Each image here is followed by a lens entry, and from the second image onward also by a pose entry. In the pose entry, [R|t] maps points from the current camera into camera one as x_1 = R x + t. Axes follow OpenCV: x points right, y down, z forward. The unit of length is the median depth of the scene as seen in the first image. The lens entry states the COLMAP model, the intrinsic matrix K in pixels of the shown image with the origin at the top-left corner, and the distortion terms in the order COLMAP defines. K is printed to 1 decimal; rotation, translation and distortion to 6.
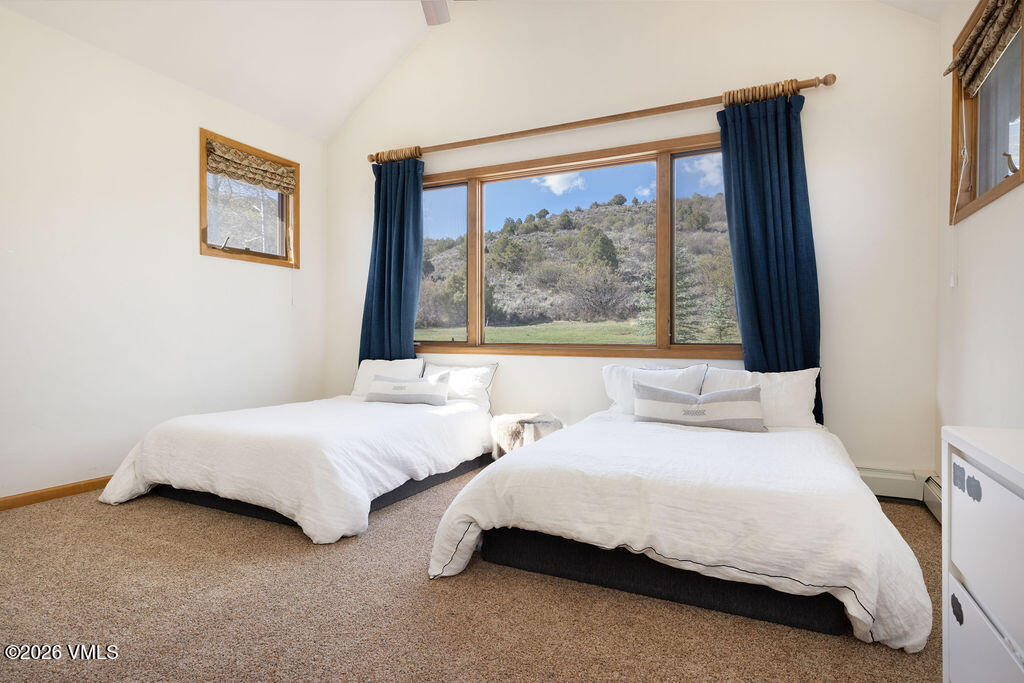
lens RADIAL K [[556.7, 0, 513.7], [0, 556.7, 340.6], [0, 0, 1]] dist [-0.003424, 0.000316]
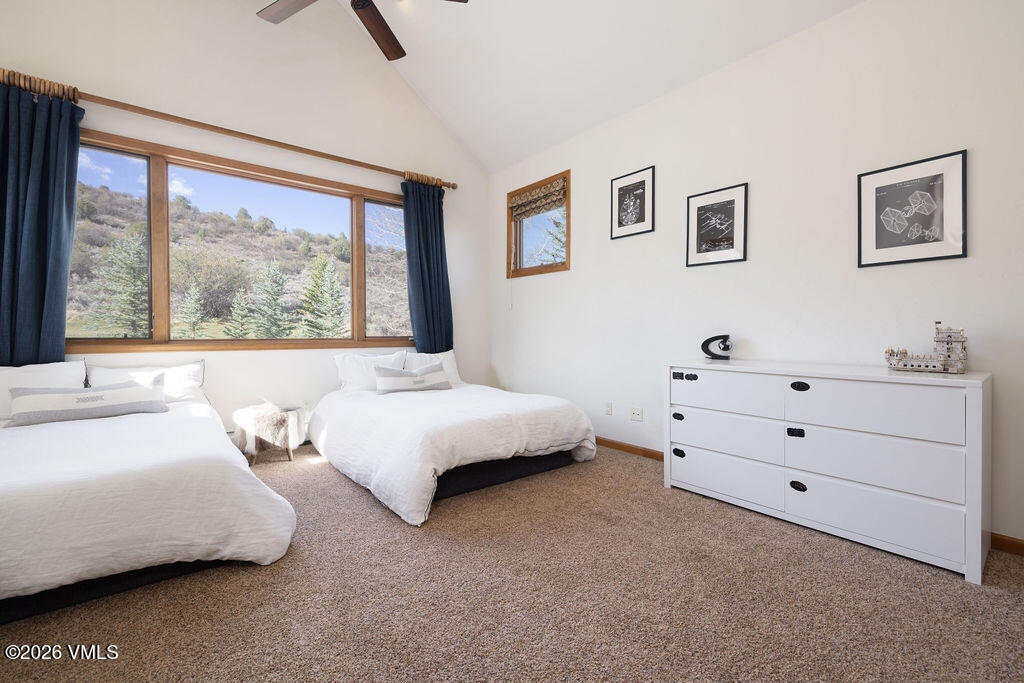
lens RADIAL K [[431.3, 0, 512.3], [0, 431.3, 332.6], [0, 0, 1]] dist [0.002299, 0.000107]
pose [[0.427836, -0.005008, 0.903843, -0.513707], [0.006144, 0.999978, 0.002633, -0.005972], [-0.903836, 0.004427, 0.427857, 0.215577]]
